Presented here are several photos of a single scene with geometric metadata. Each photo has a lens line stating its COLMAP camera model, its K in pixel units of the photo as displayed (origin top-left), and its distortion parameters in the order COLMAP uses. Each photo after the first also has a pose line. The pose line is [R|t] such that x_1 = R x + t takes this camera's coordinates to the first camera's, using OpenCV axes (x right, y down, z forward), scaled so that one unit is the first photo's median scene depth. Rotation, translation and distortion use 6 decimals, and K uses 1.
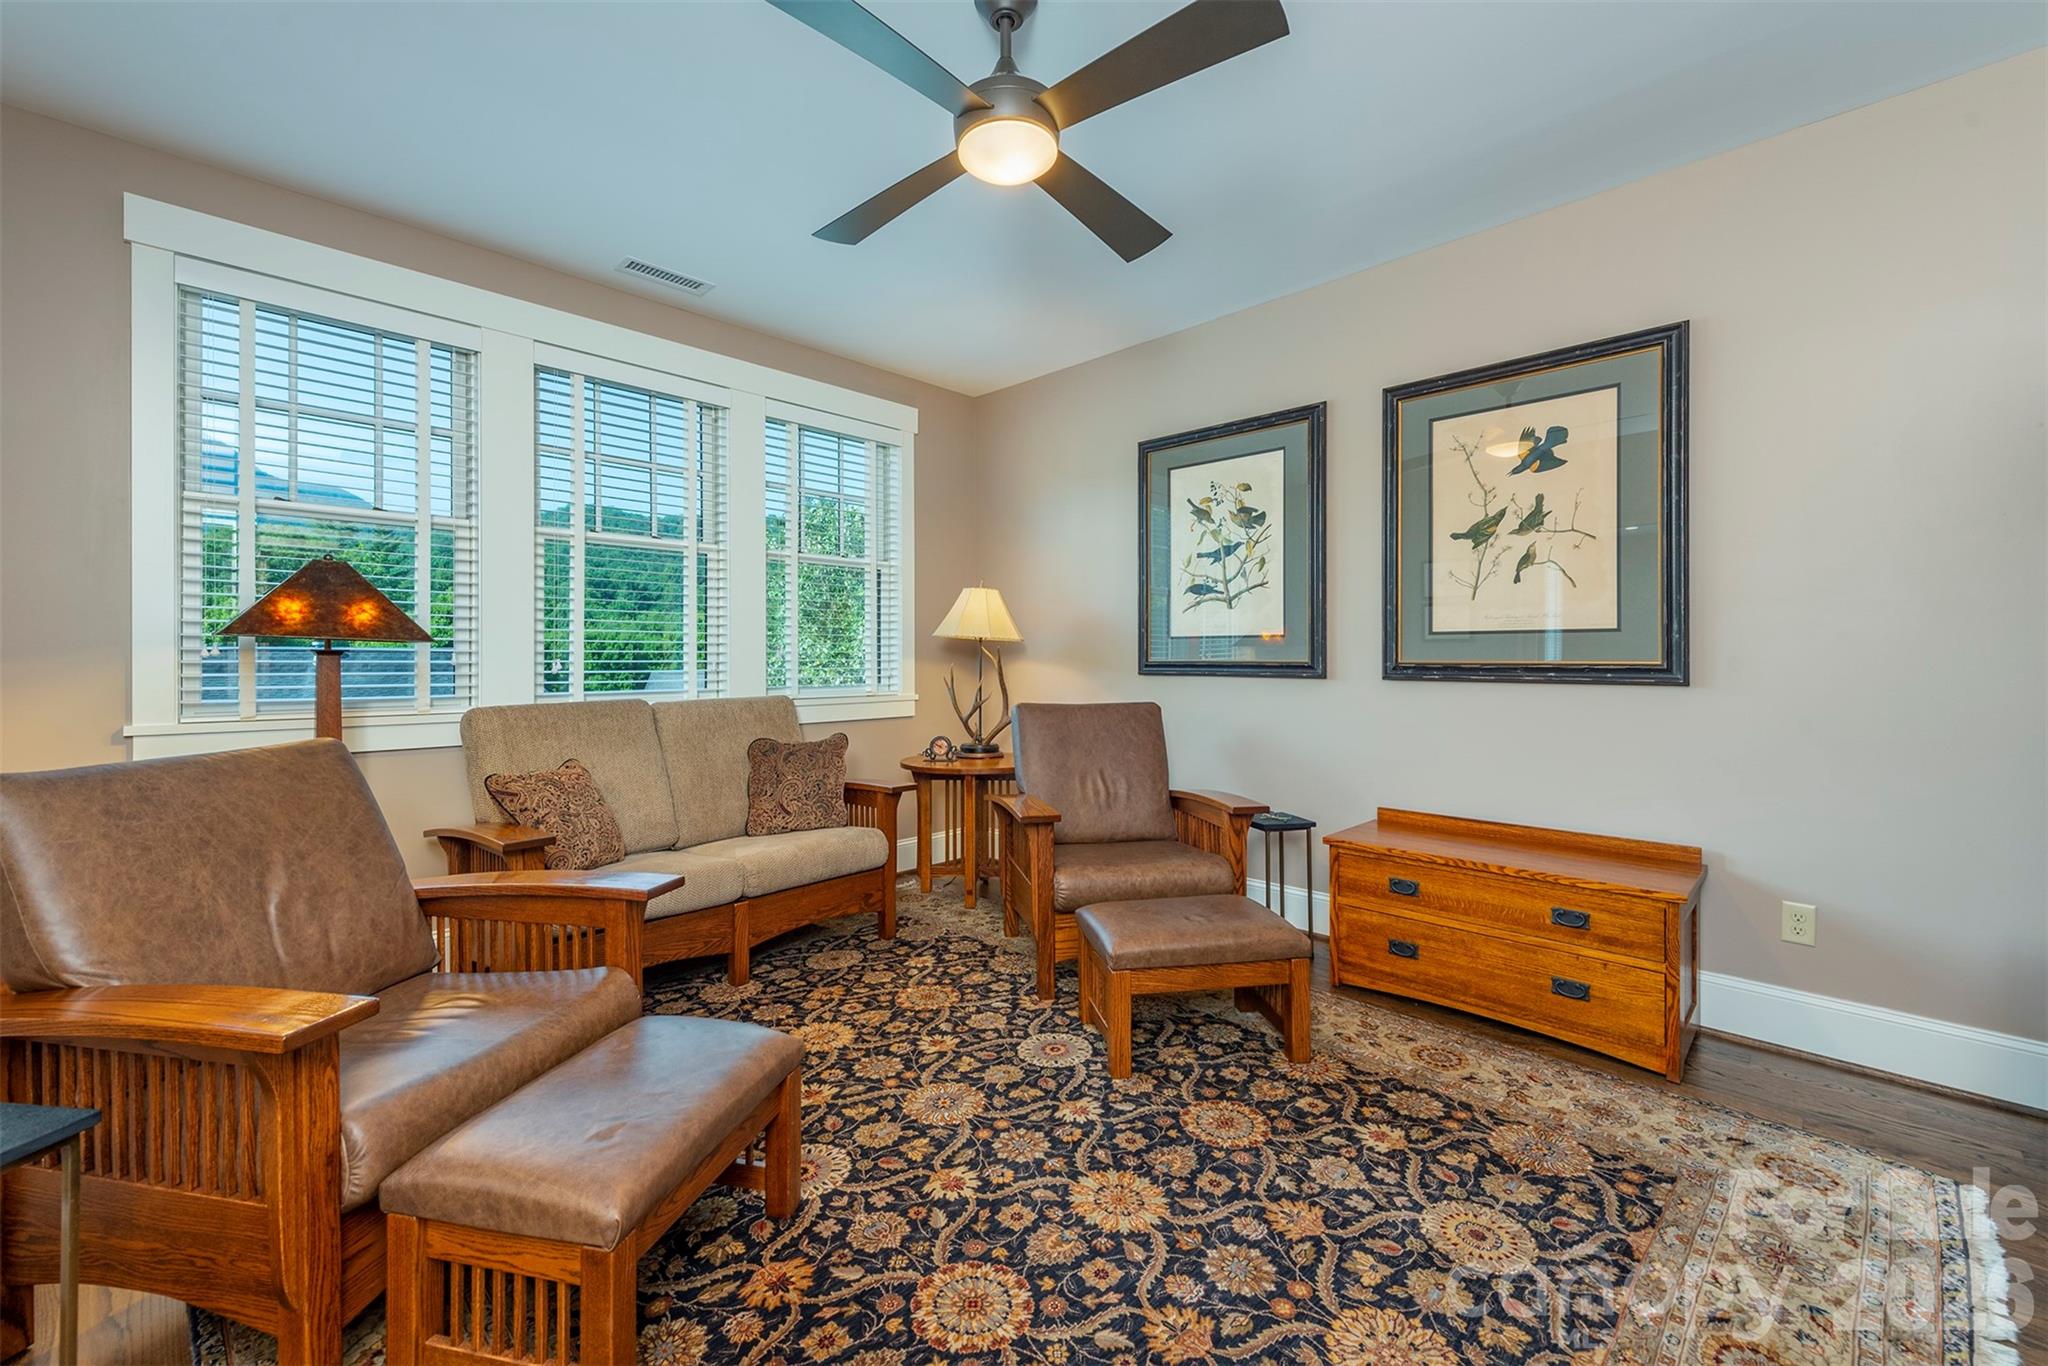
lens RADIAL K [[830.3, 0, 1025.6], [0, 830.3, 658.8], [0, 0, 1]] dist [0.011767, -0.000115]
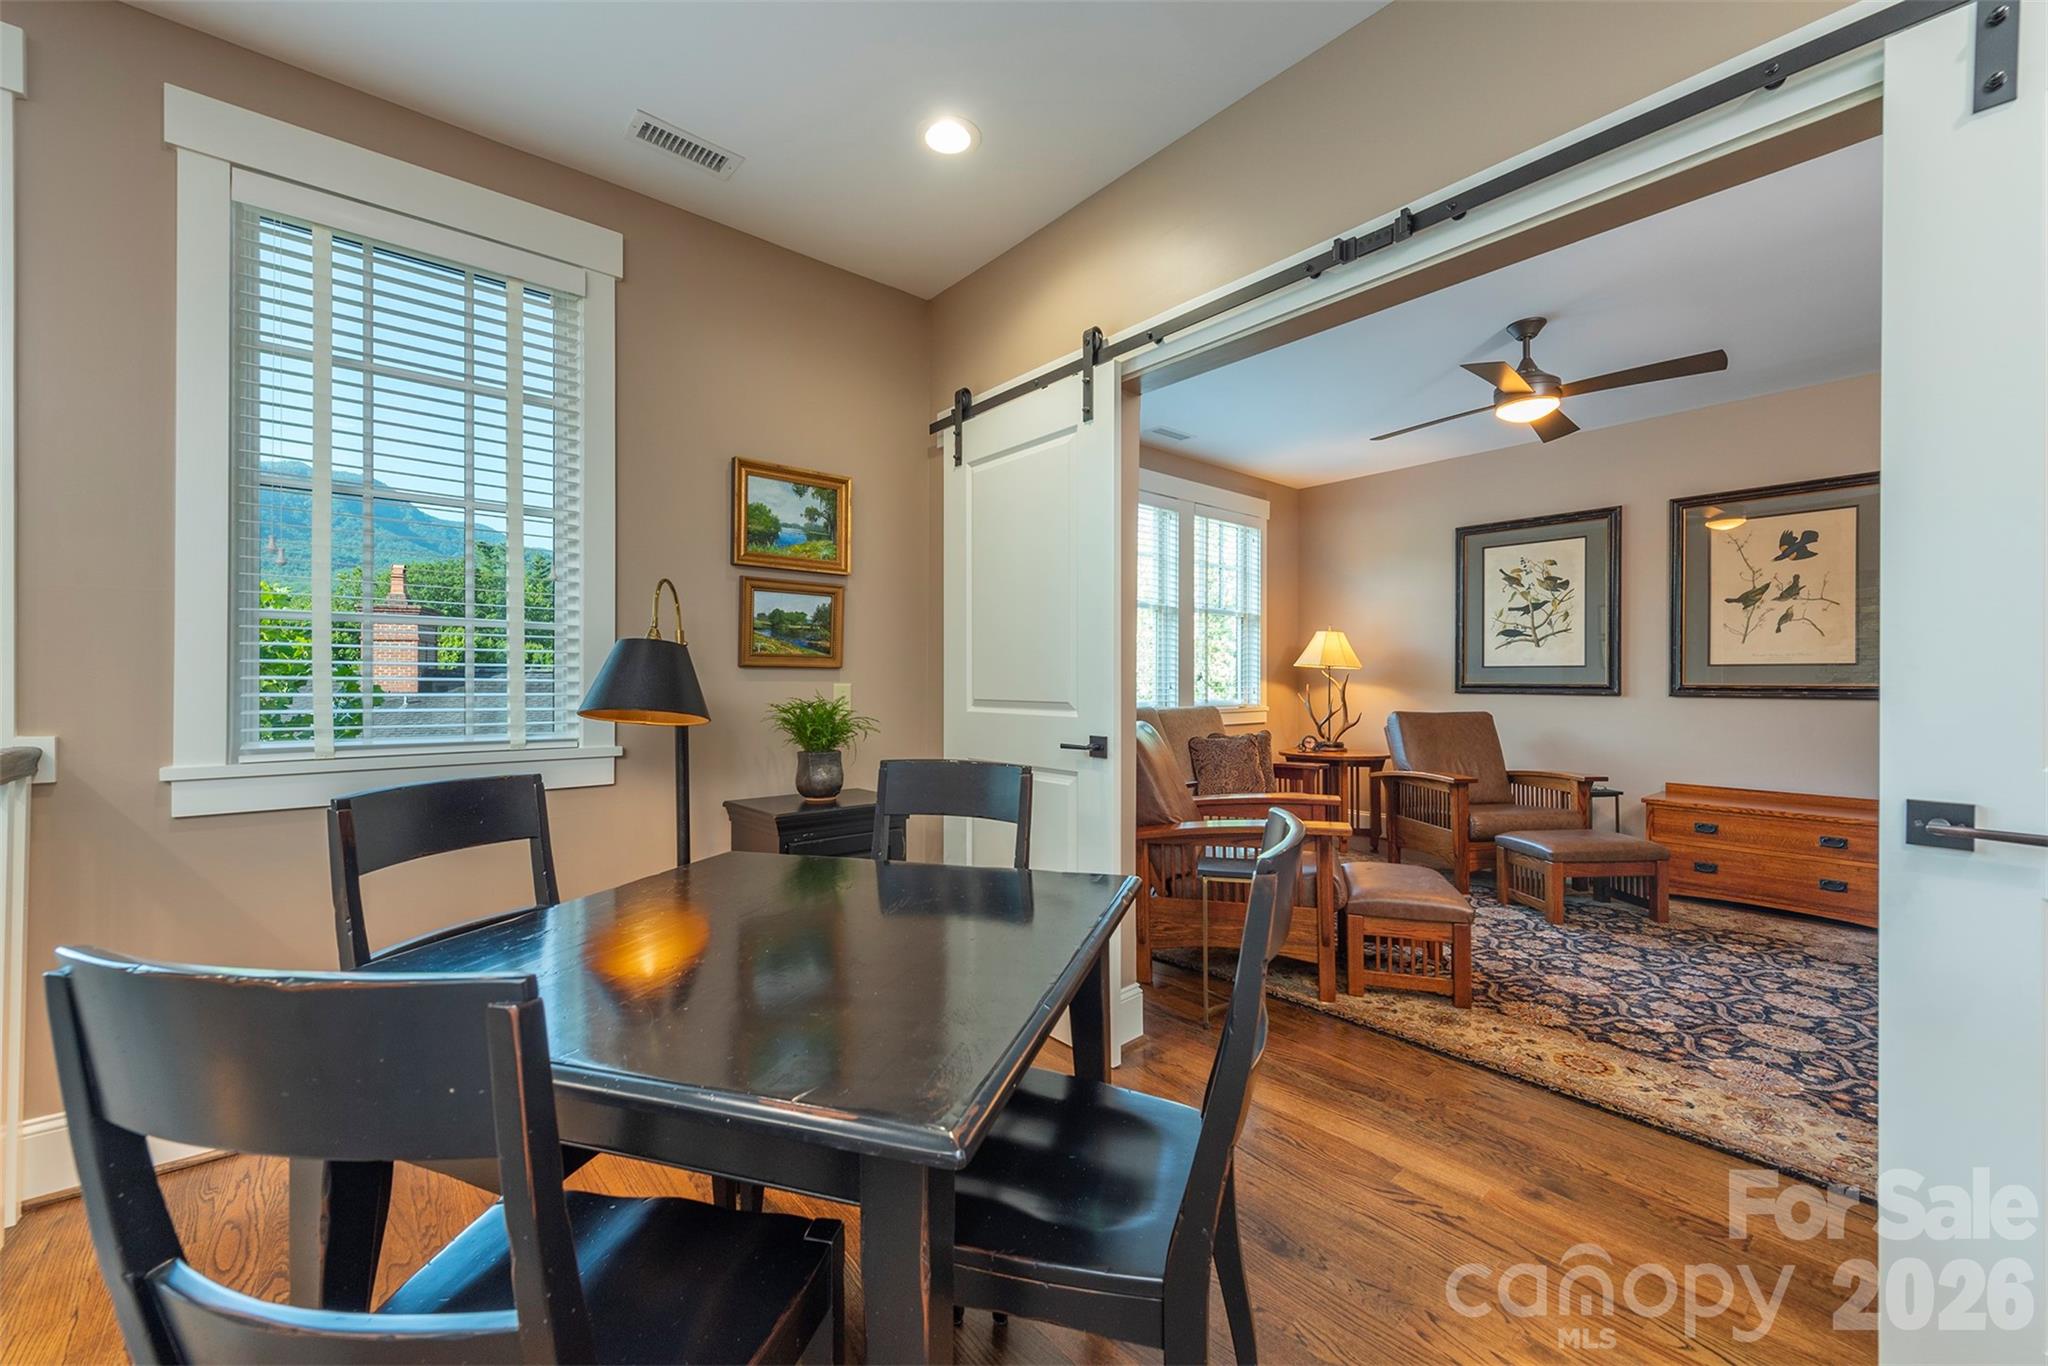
lens RADIAL K [[804.0, 0, 1024.0], [0, 804.0, 683.0], [0, 0, 1]] dist [0.002234, 0.000345]
pose [[0.995520, 0.003398, -0.094491, -0.630586], [-0.003056, 0.999988, 0.003772, -0.000871], [0.094503, -0.003466, 0.995519, -0.581712]]
